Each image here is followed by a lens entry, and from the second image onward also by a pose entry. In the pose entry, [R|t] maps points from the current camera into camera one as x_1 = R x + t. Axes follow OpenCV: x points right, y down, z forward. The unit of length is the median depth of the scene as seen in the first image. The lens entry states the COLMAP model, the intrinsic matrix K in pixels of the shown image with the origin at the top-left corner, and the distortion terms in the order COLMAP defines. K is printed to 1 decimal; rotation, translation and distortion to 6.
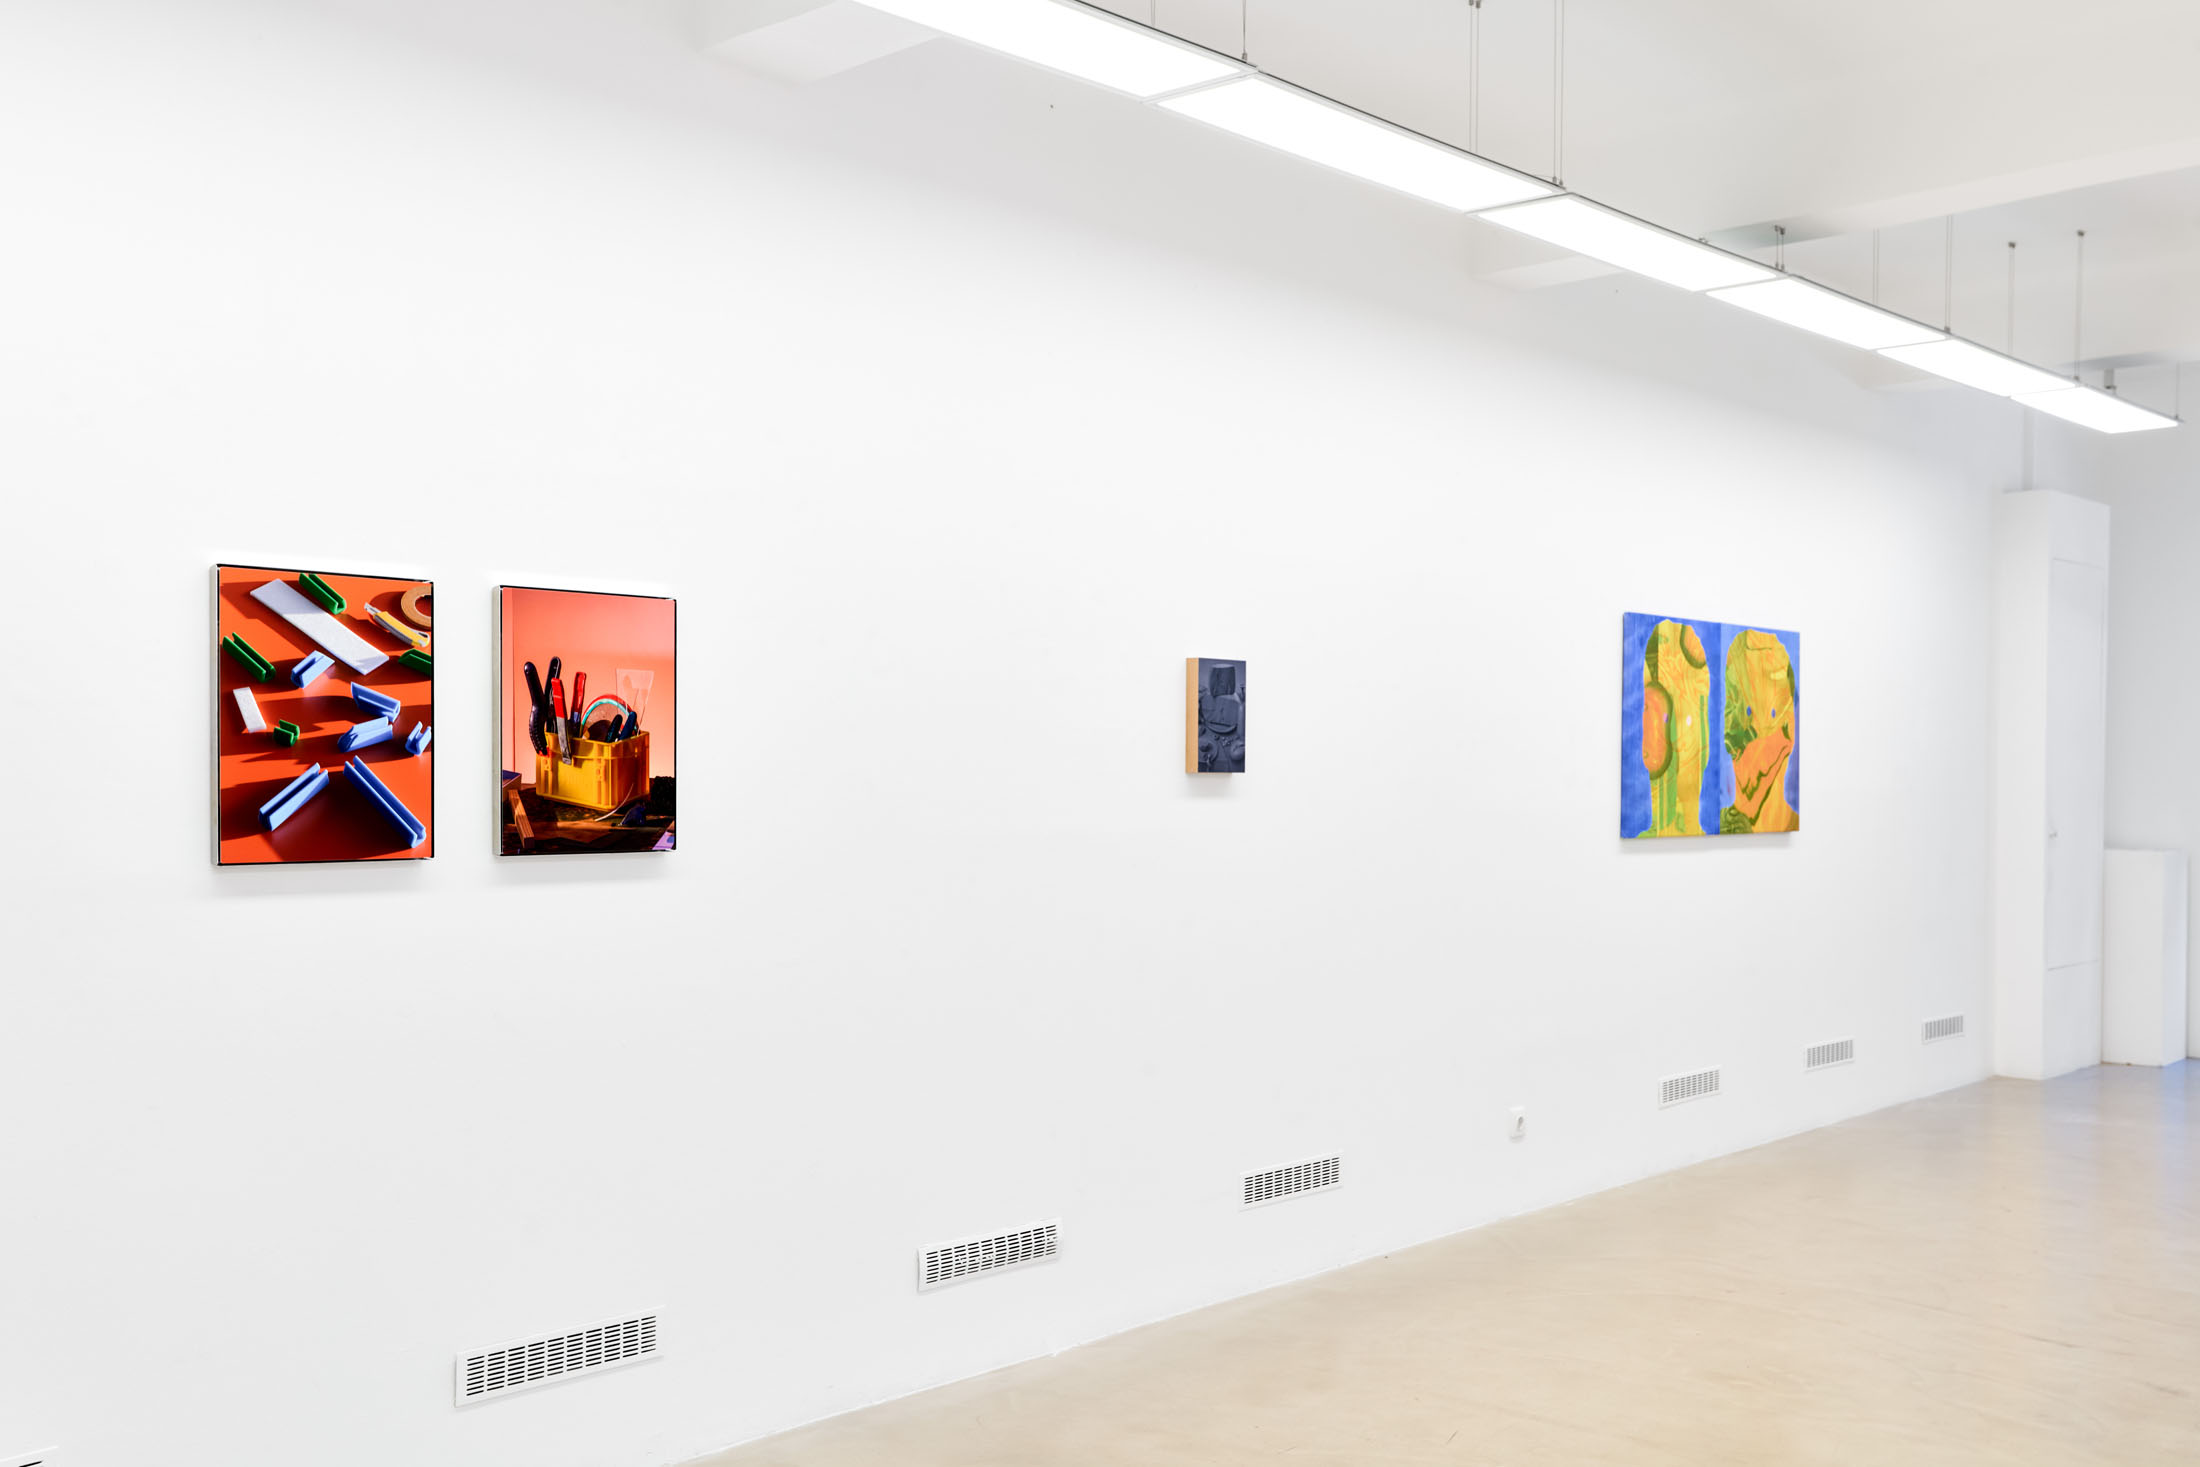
lens RADIAL K [[2194.8, 0, 1052.5], [0, 2194.8, 791.6], [0, 0, 1]] dist [0.011708, 0.000000]
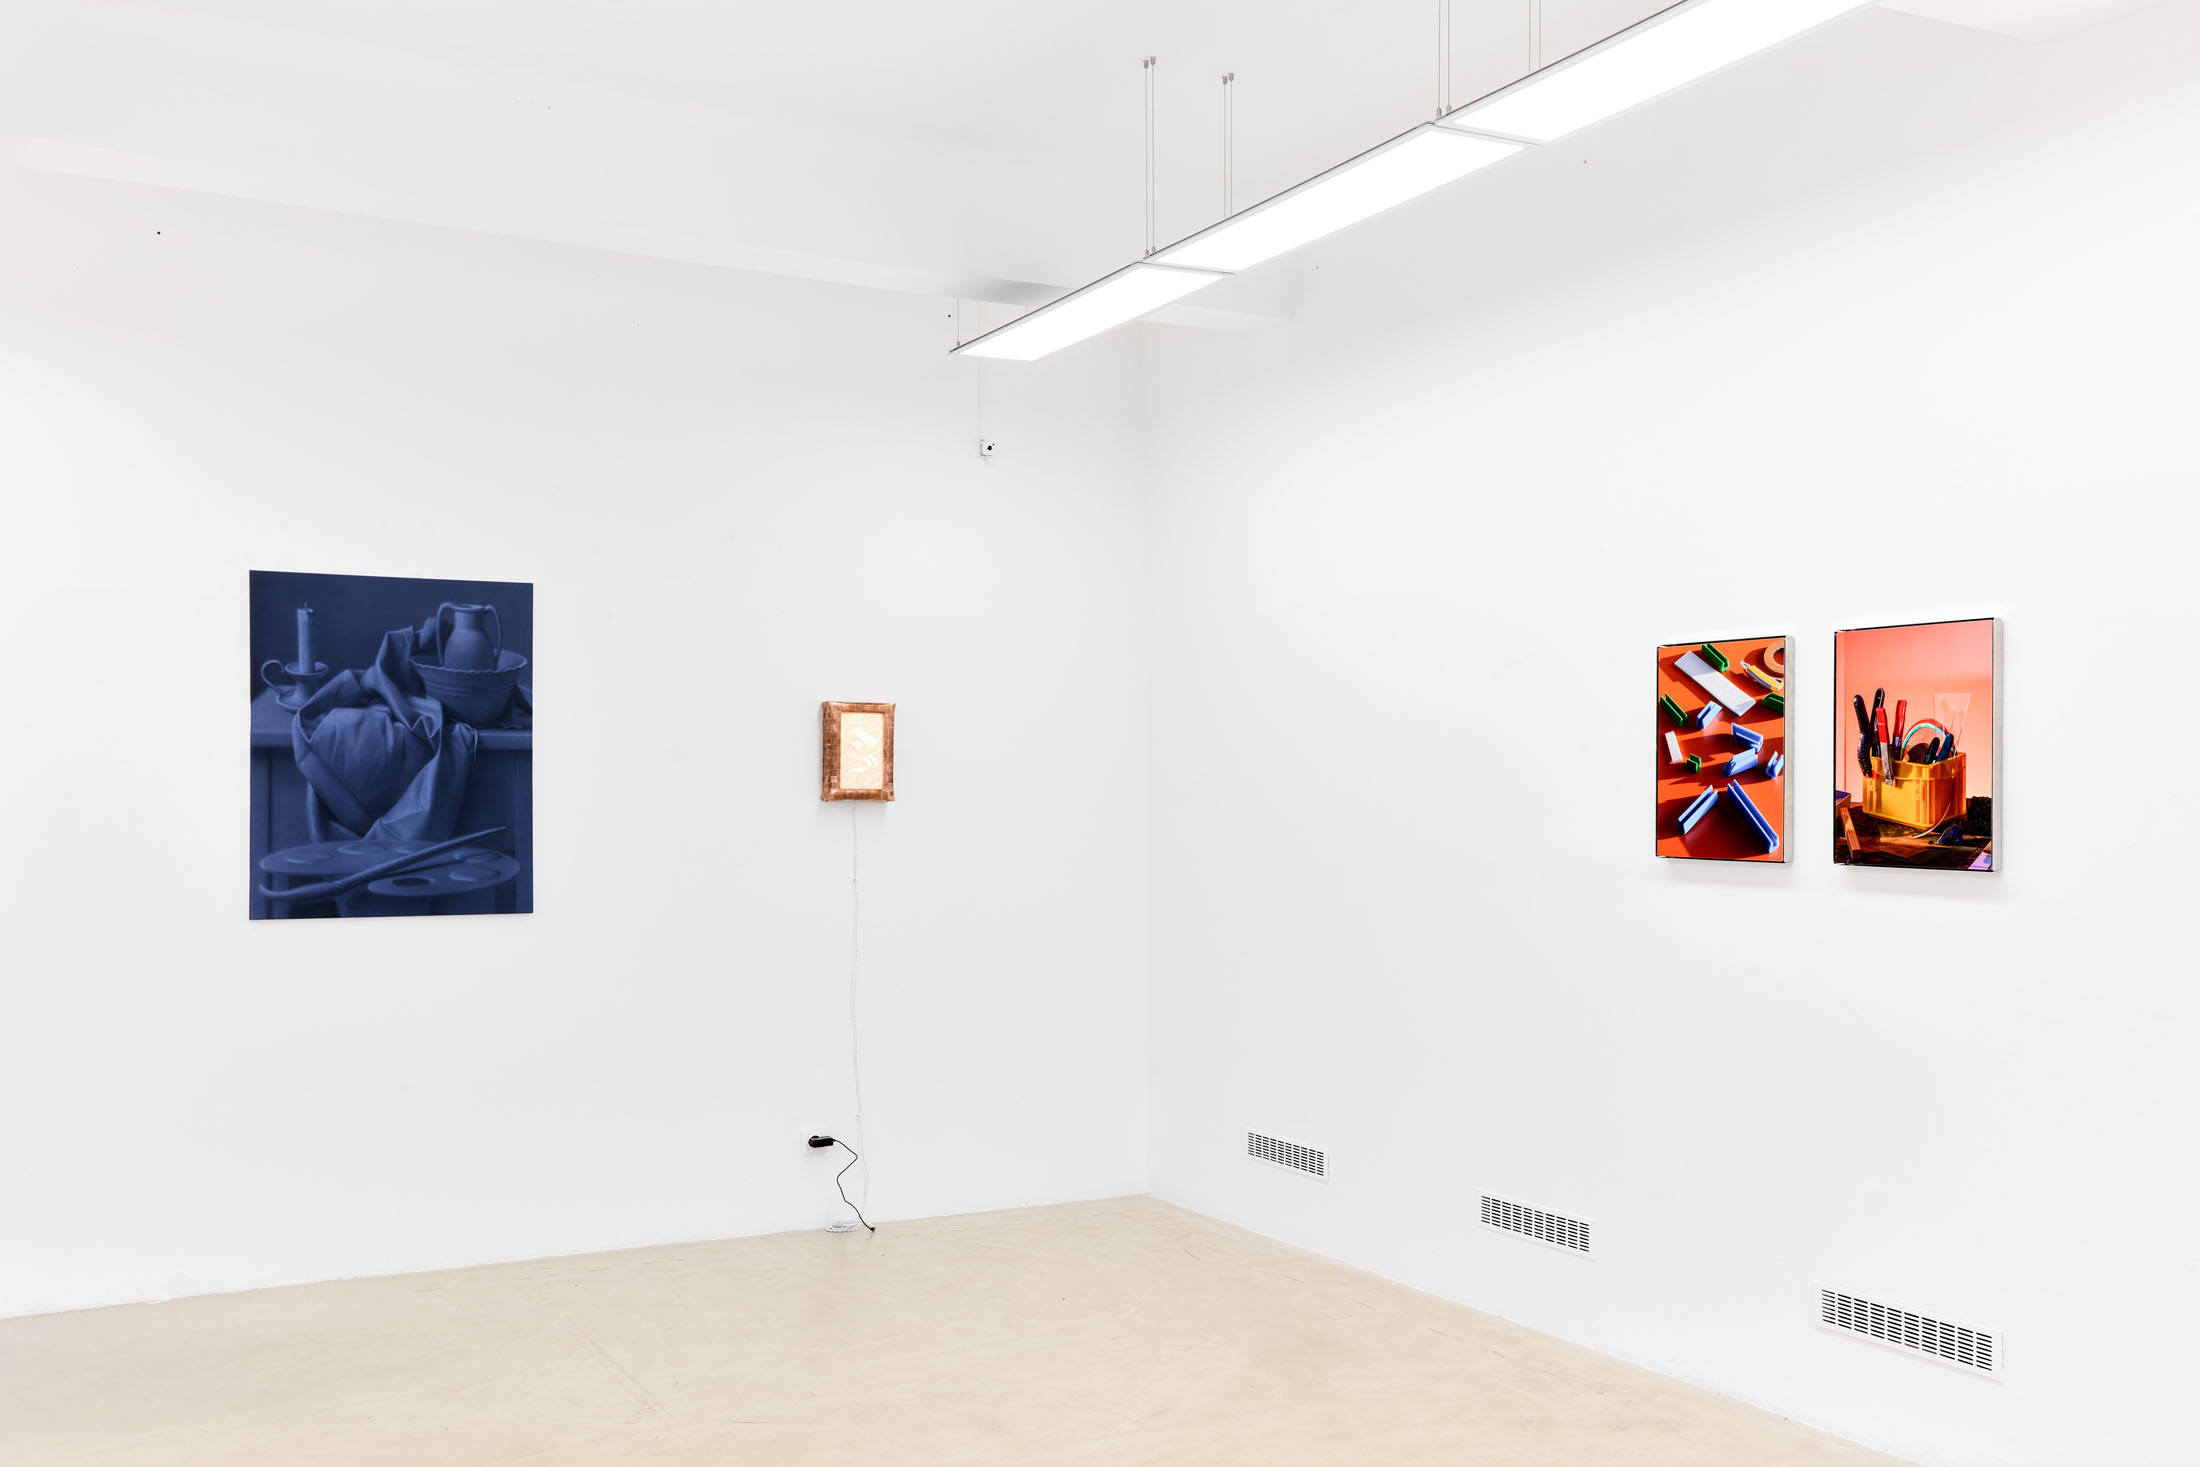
lens RADIAL K [[2131.4, 0, 1067.6], [0, 2131.4, 813.5], [0, 0, 1]] dist [0.034485, 0.000000]
pose [[-0.349425, 0.008857, -0.936922, 0.906654], [-0.011467, 0.999840, 0.013728, -0.008115], [0.936894, 0.015541, -0.349268, 0.971057]]
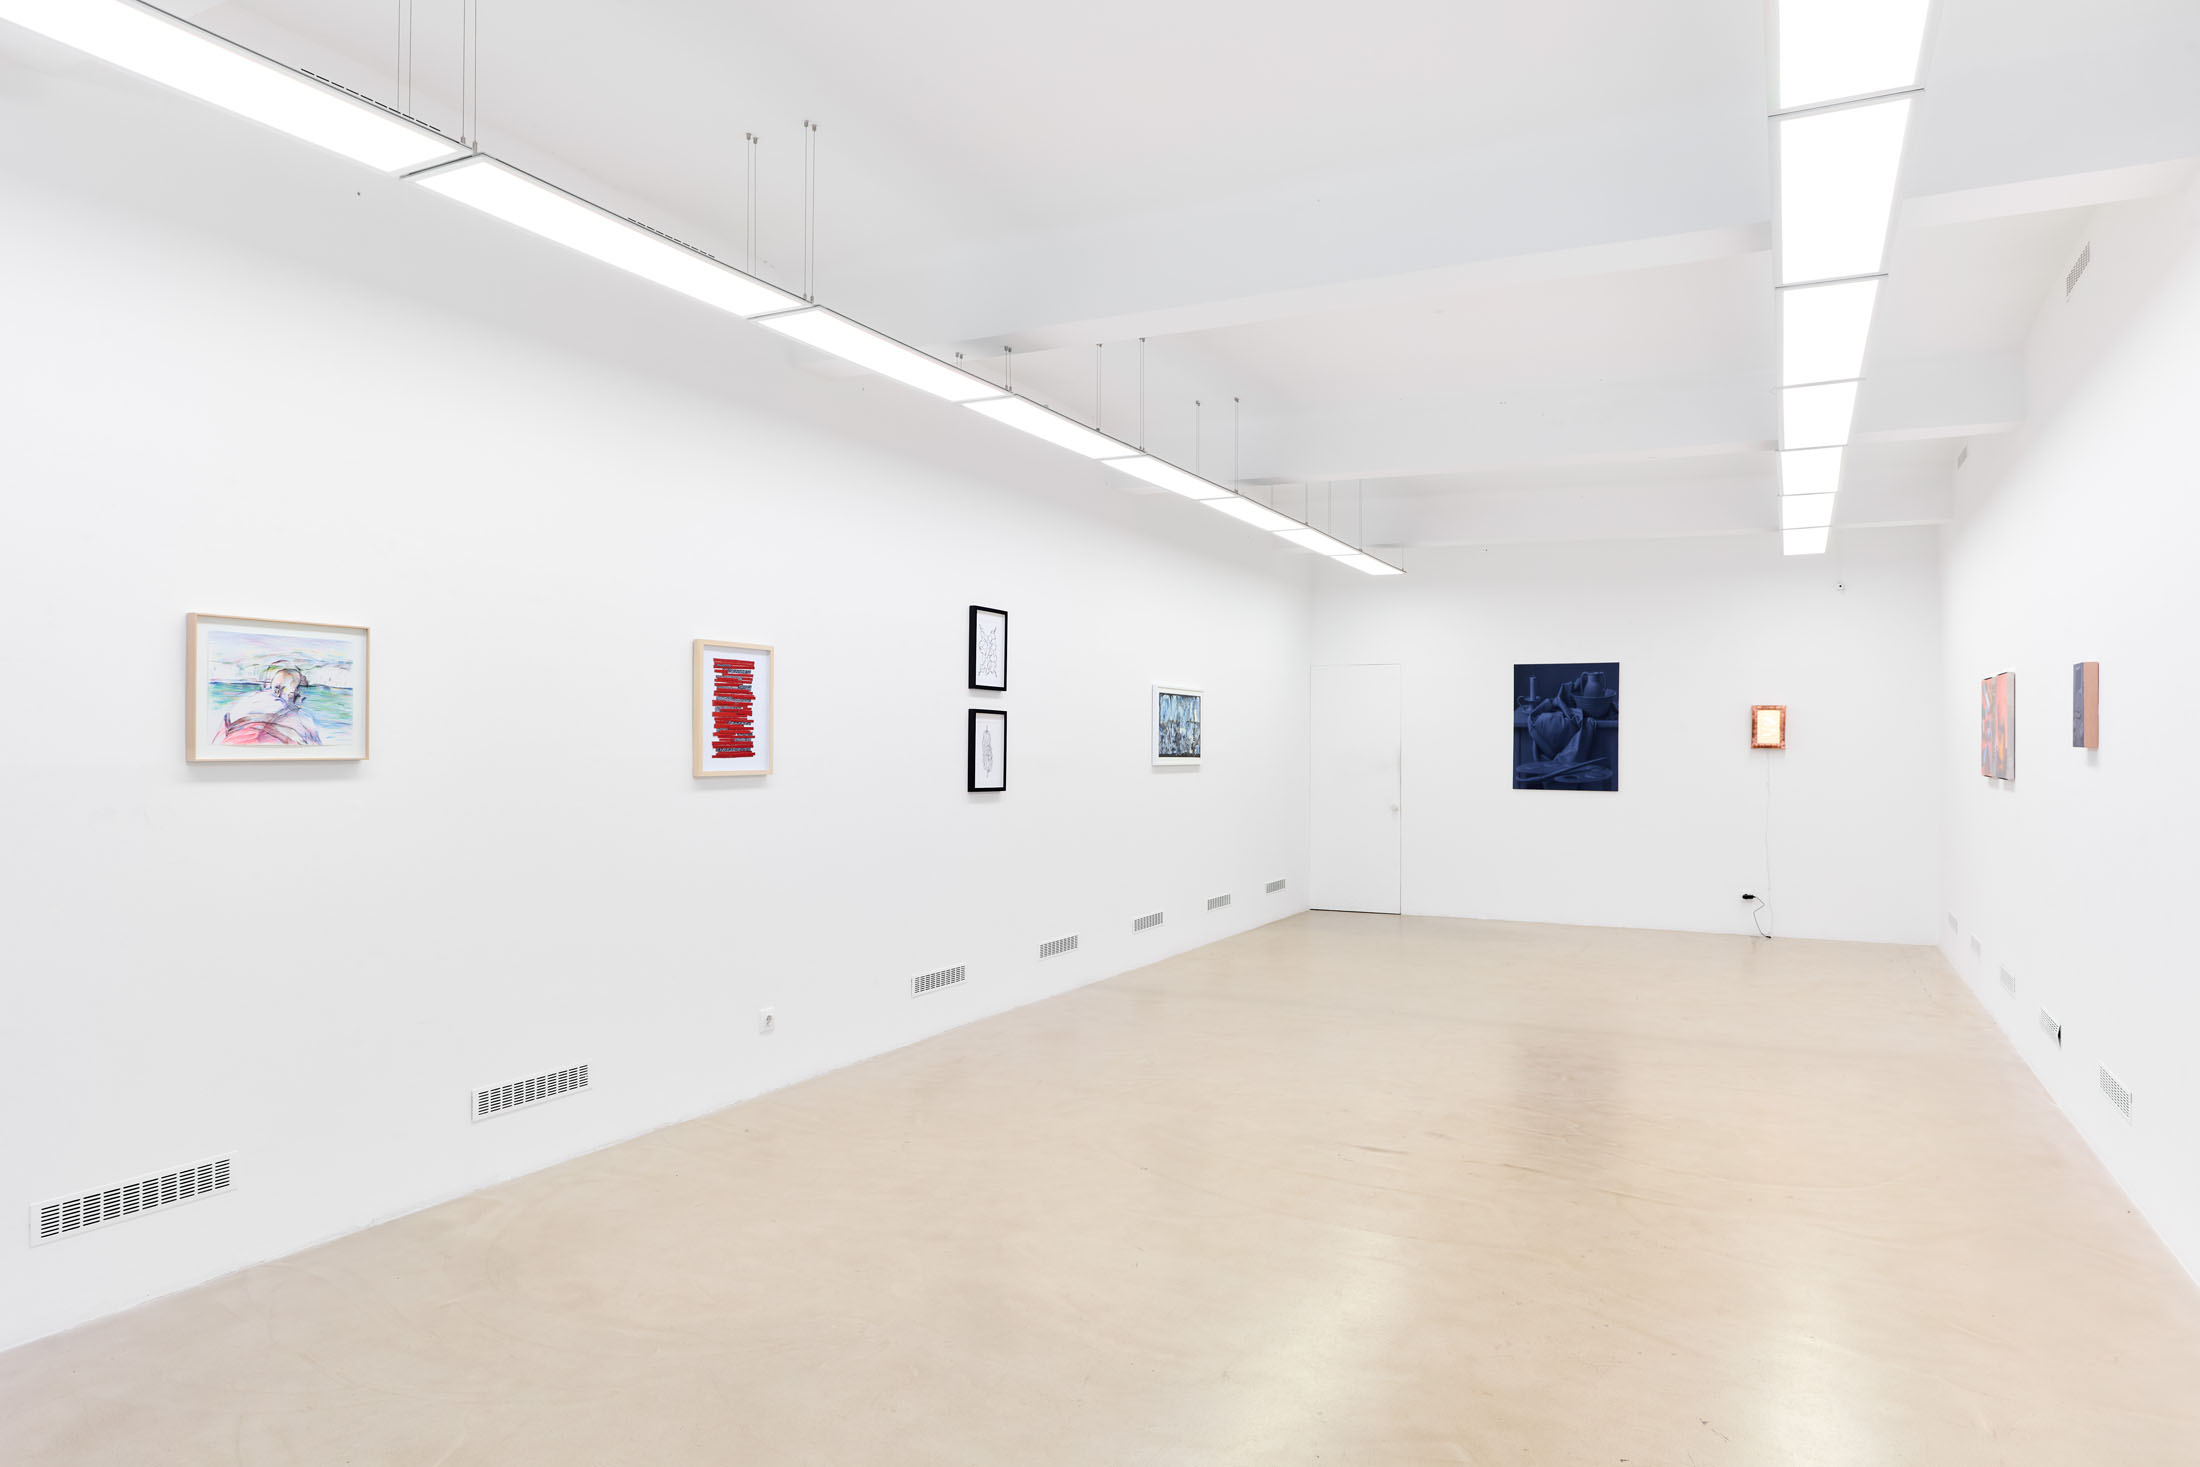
lens RADIAL K [[1341.3, 0, 1101.0], [0, 1341.3, 733.6], [0, 0, 1]] dist [0.003507, -0.002319]
pose [[-0.964198, -0.008865, -0.265036, 1.168669], [-0.010609, 0.999930, 0.005147, -0.019575], [0.264972, 0.007774, -0.964225, 2.180623]]
